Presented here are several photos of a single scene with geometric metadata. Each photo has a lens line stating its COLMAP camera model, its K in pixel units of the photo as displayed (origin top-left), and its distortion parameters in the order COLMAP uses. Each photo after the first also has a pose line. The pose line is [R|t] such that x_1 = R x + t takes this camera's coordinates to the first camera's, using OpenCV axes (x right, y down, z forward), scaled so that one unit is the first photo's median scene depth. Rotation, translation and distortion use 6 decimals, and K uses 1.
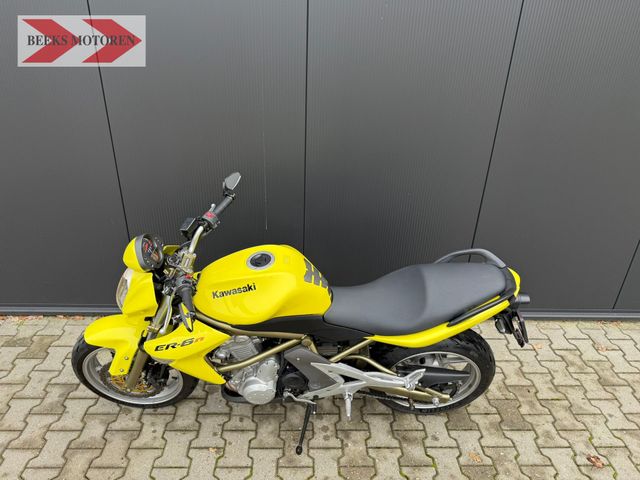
lens RADIAL K [[454.7, 0, 324.8], [0, 454.7, 242.2], [0, 0, 1]] dist [0.005587, -0.024190]
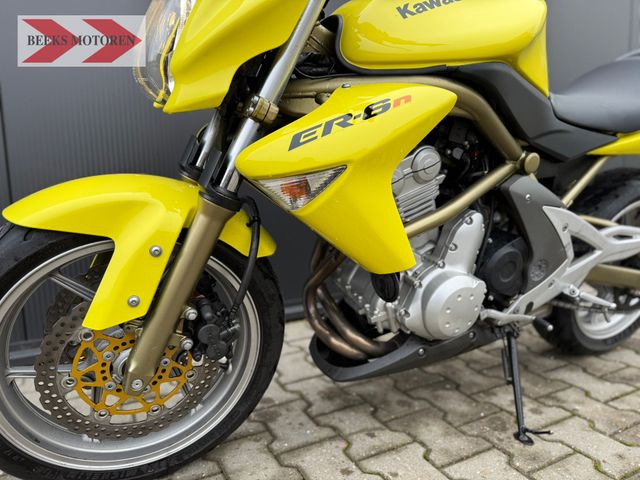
lens RADIAL K [[454.7, 0, 319.7], [0, 454.7, 245.8], [0, 0, 1]] dist [0.005587, -0.024190]
pose [[0.905427, -0.117854, 0.407813, -0.424545], [0.243245, 0.931368, -0.270896, 0.345885], [-0.347898, 0.344475, 0.871954, 0.588644]]
